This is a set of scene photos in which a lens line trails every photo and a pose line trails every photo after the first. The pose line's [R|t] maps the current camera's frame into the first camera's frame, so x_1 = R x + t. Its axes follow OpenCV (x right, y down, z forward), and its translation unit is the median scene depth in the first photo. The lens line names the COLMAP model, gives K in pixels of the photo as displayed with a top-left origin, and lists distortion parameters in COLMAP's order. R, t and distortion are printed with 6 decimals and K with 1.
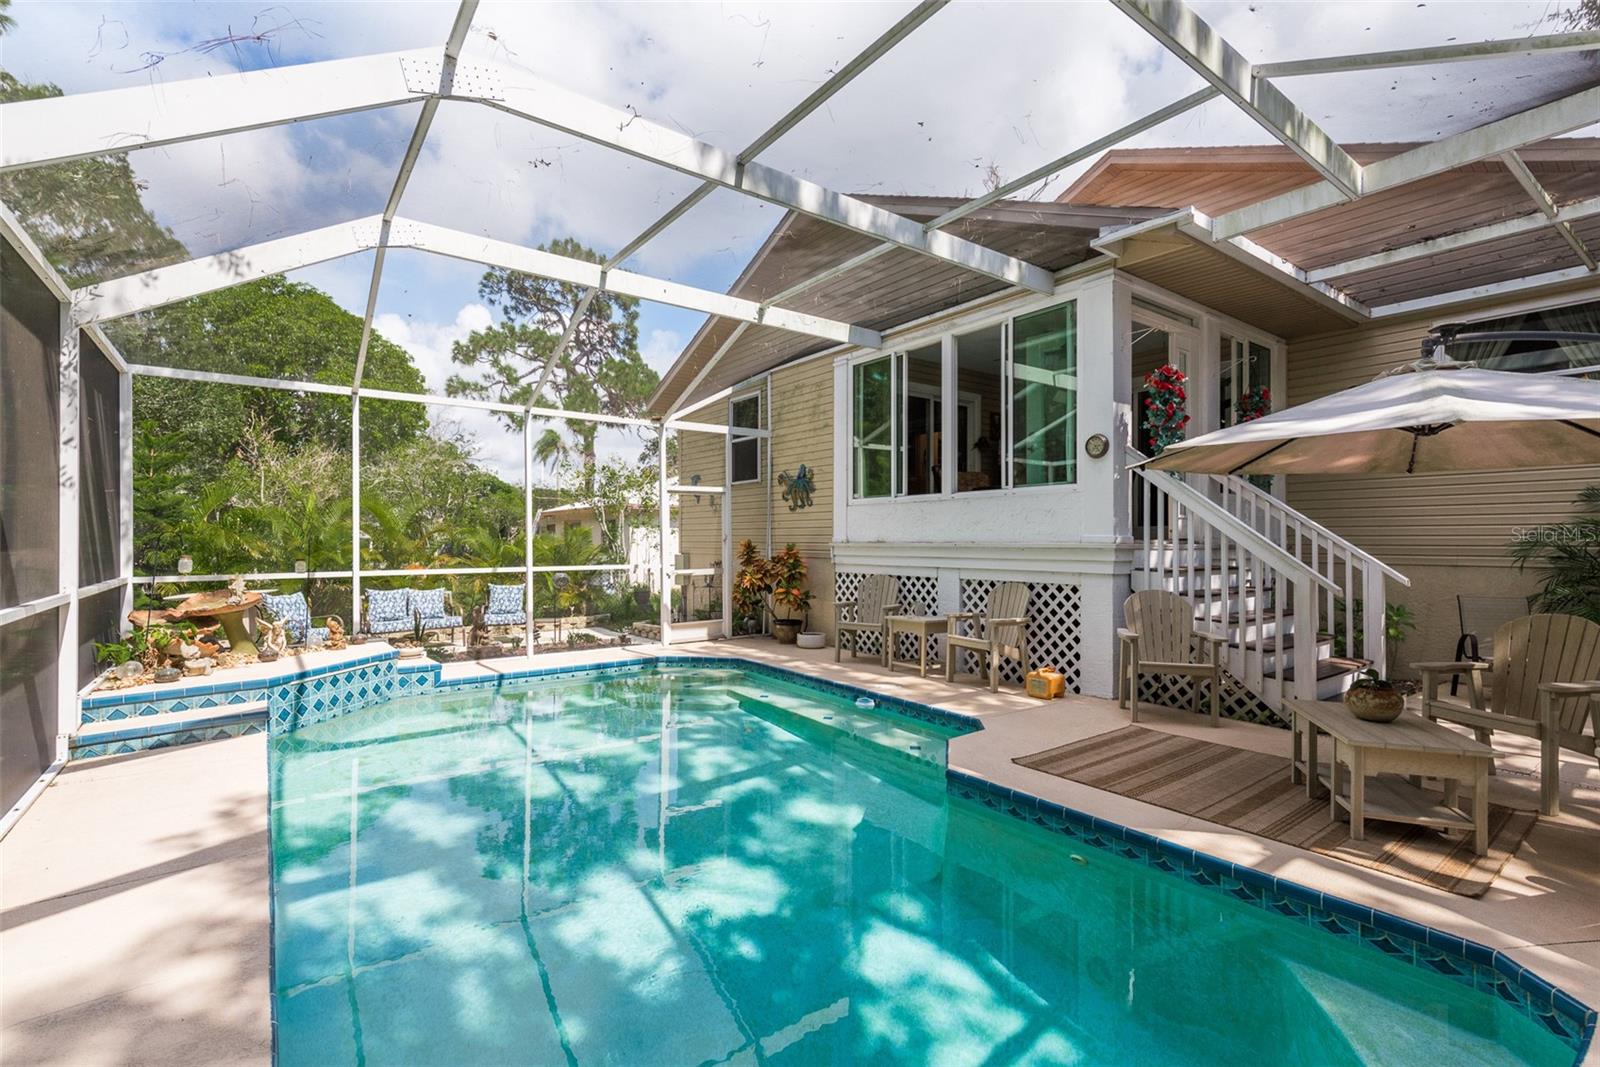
lens RADIAL K [[717.4, 0, 796.5], [0, 717.4, 533.9], [0, 0, 1]] dist [0.003429, 0.000063]
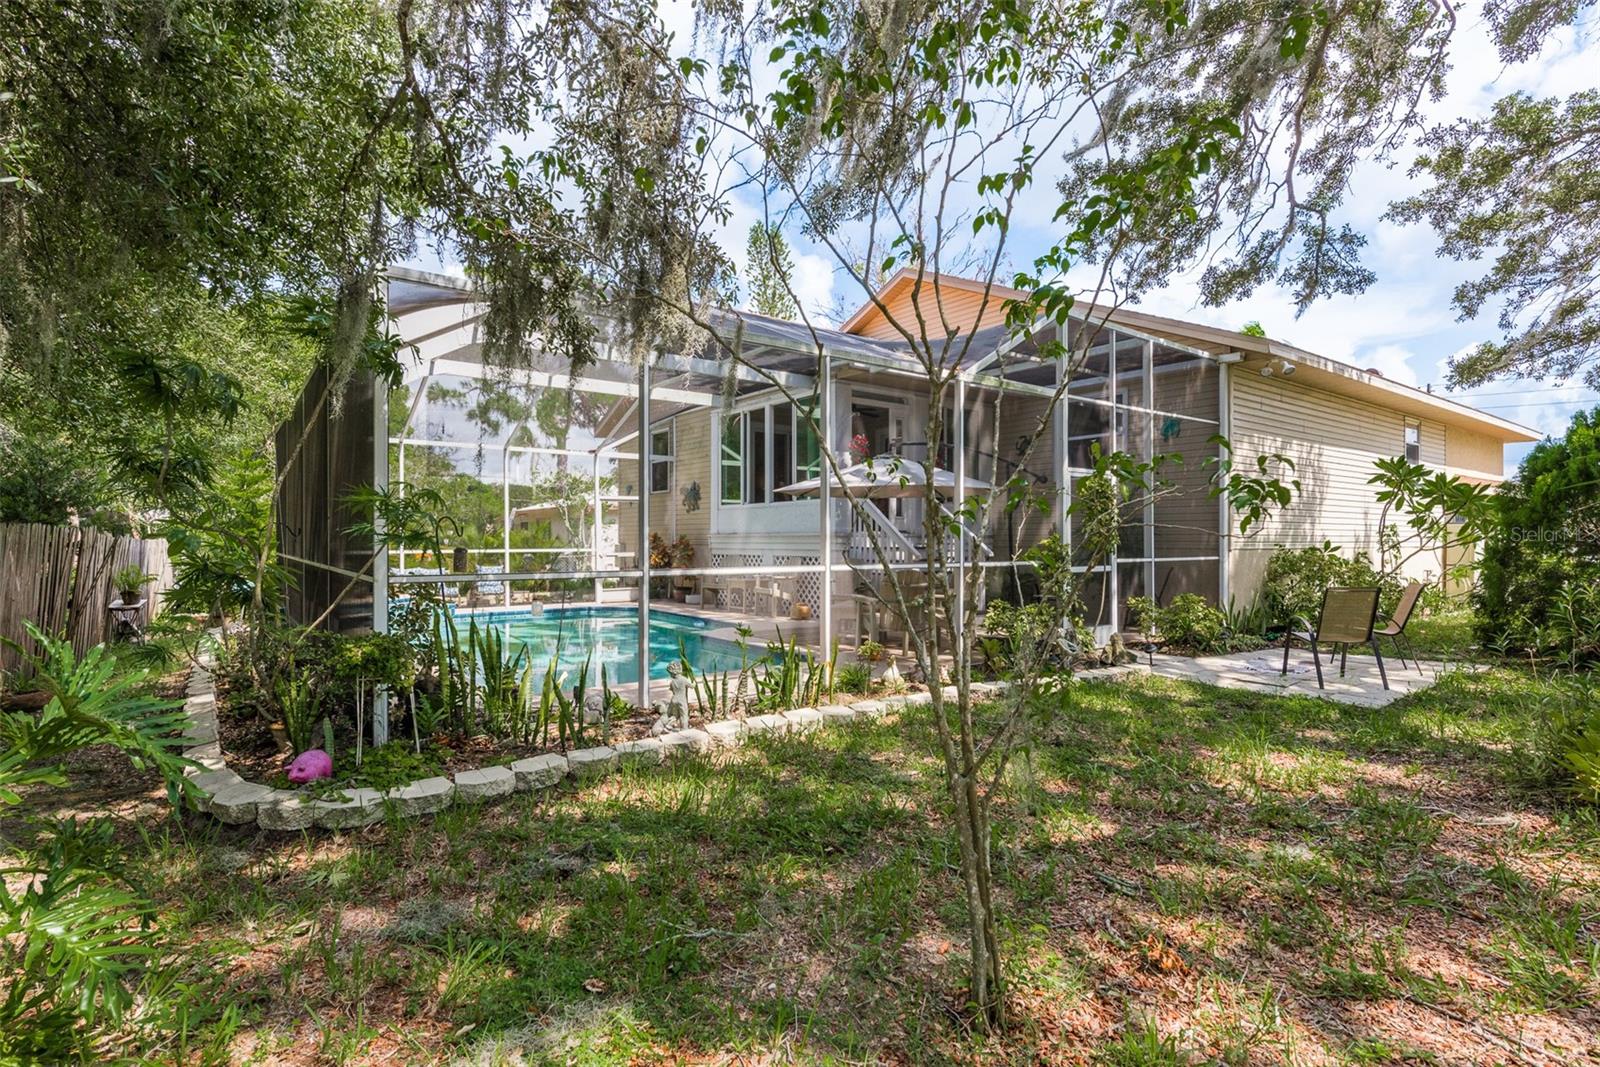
lens RADIAL K [[800.8, 0, 800.0], [0, 800.8, 533.5], [0, 0, 1]] dist [0.012002, 0.000164]
pose [[0.999998, -0.000128, -0.002043, 0.221511], [0.000128, 1.000000, -0.000004, 0.009785], [0.002043, 0.000004, 0.999998, -0.612413]]
